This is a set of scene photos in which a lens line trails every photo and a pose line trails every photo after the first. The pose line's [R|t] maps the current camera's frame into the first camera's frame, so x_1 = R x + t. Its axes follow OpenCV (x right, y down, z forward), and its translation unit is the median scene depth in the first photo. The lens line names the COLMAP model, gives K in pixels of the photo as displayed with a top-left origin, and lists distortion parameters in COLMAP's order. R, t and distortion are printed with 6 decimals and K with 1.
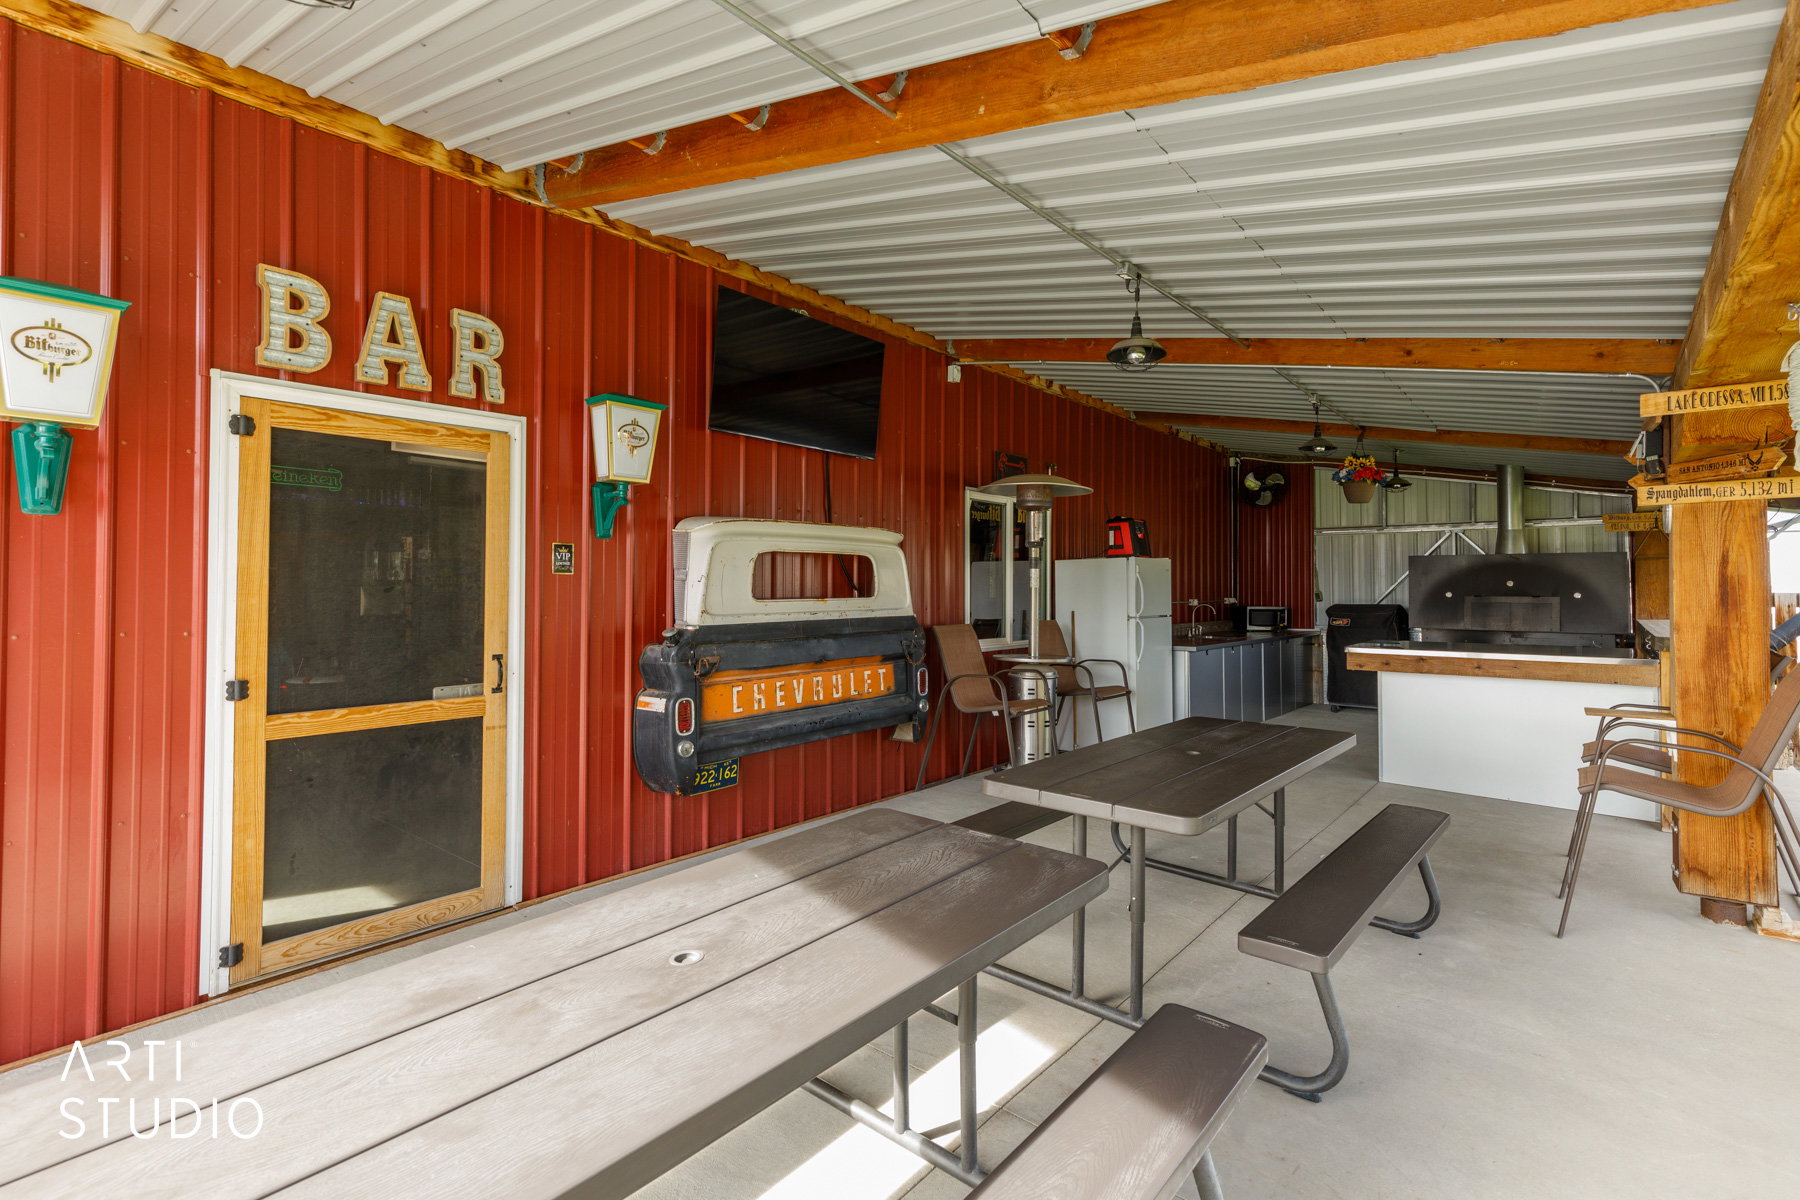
lens RADIAL K [[826.9, 0, 928.0], [0, 826.9, 574.3], [0, 0, 1]] dist [0.003966, -0.000079]
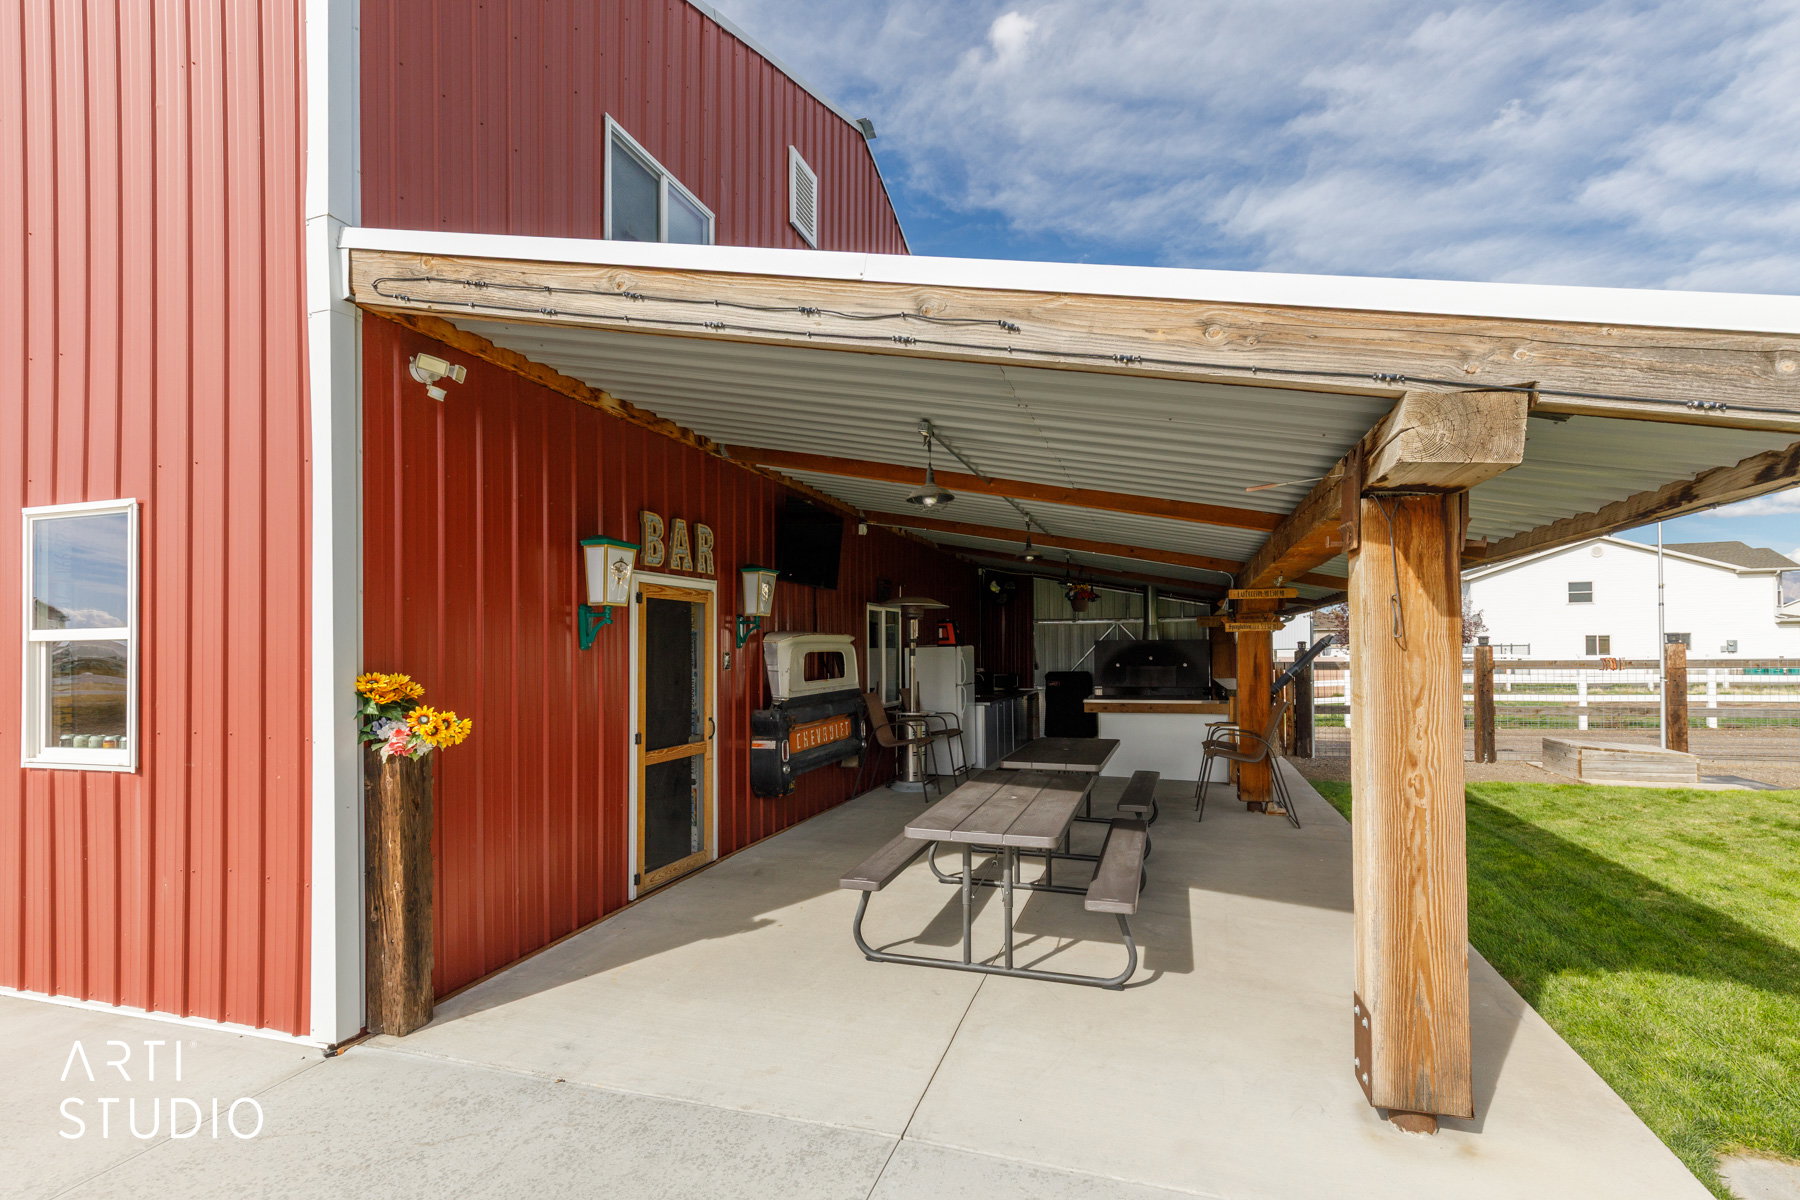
lens RADIAL K [[826.9, 0, 905.3], [0, 826.9, 644.2], [0, 0, 1]] dist [0.003966, -0.000079]
pose [[0.933017, -0.007835, 0.359747, -0.657687], [0.005992, 0.999963, 0.006238, -0.057438], [-0.359783, -0.003665, 0.933029, -0.675595]]
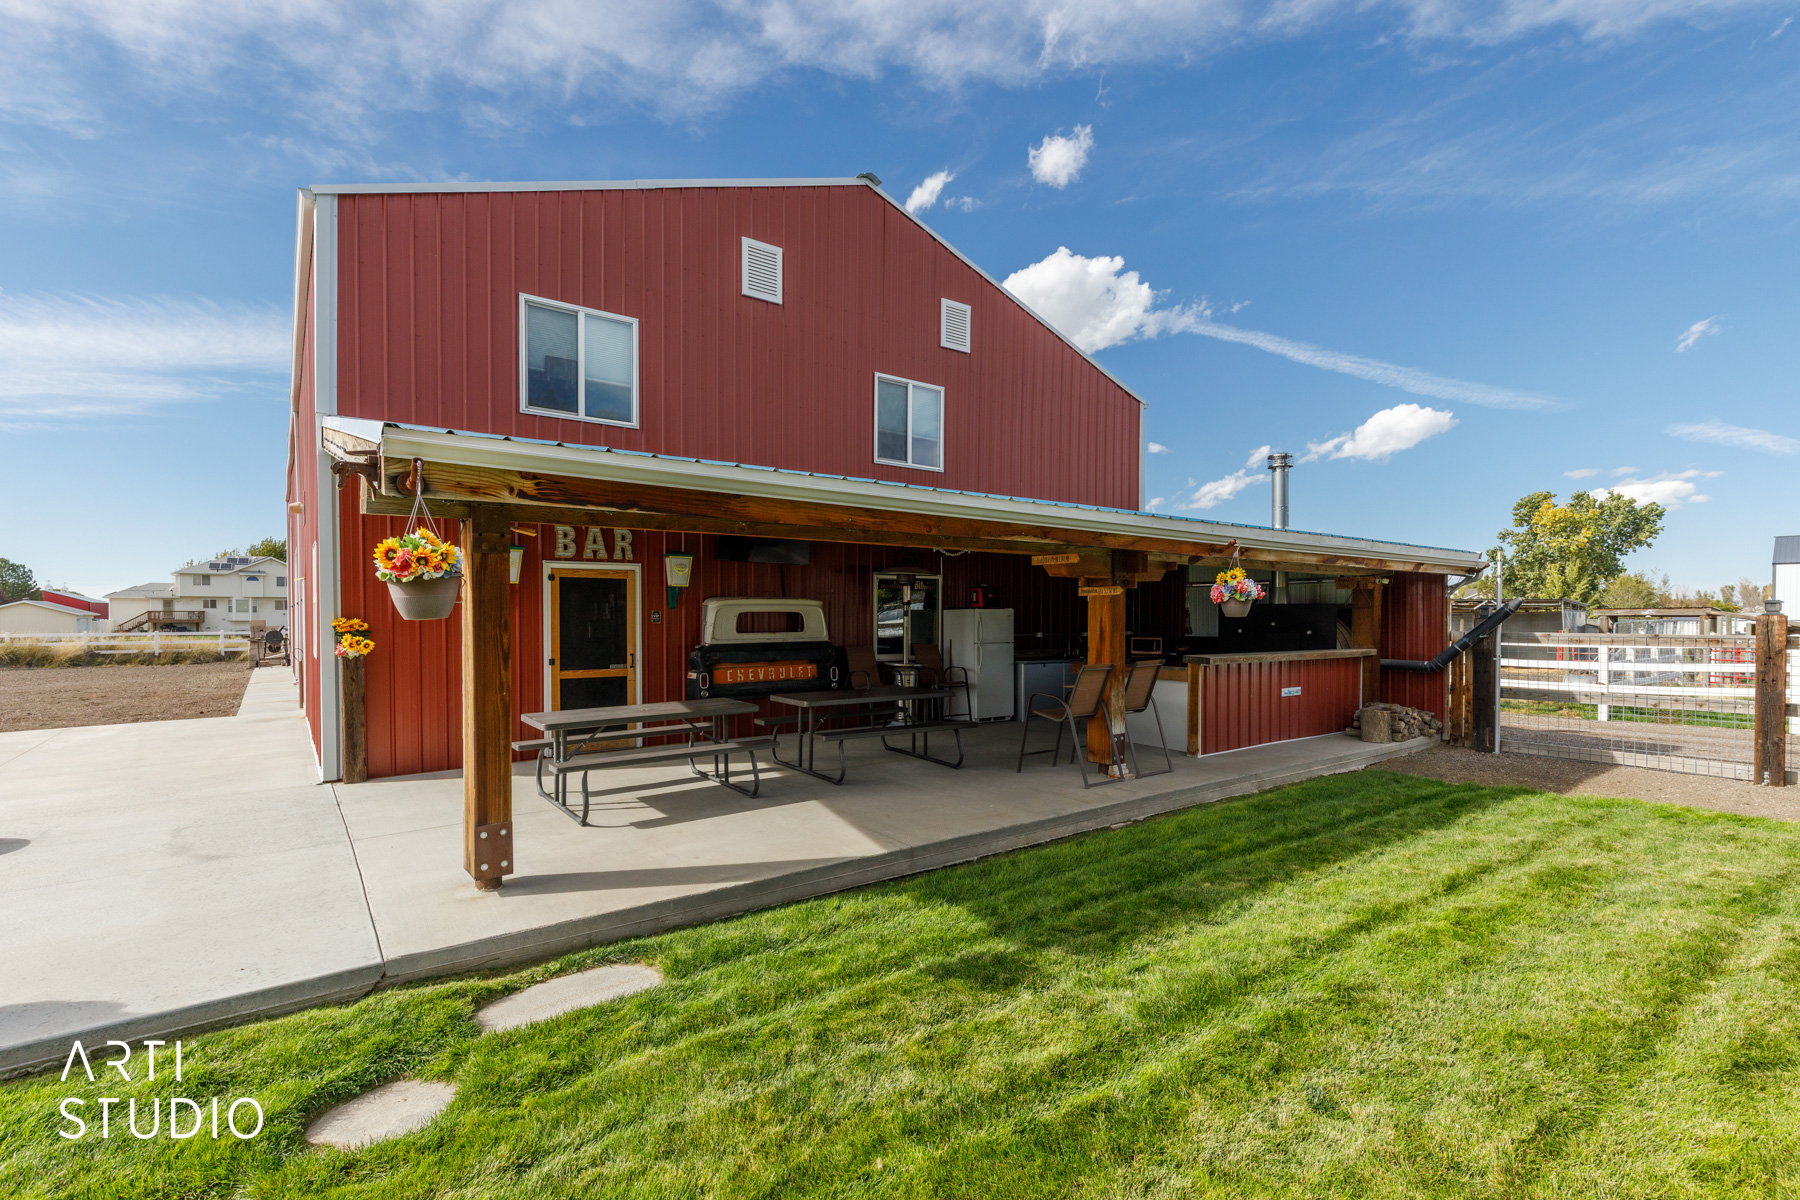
lens RADIAL K [[826.9, 0, 910.6], [0, 826.9, 637.6], [0, 0, 1]] dist [0.003966, -0.000079]
pose [[0.971902, 0.010192, -0.235164, 0.849160], [0.000764, 0.998920, 0.046451, -0.067721], [0.235383, -0.045325, 0.970845, -1.193582]]
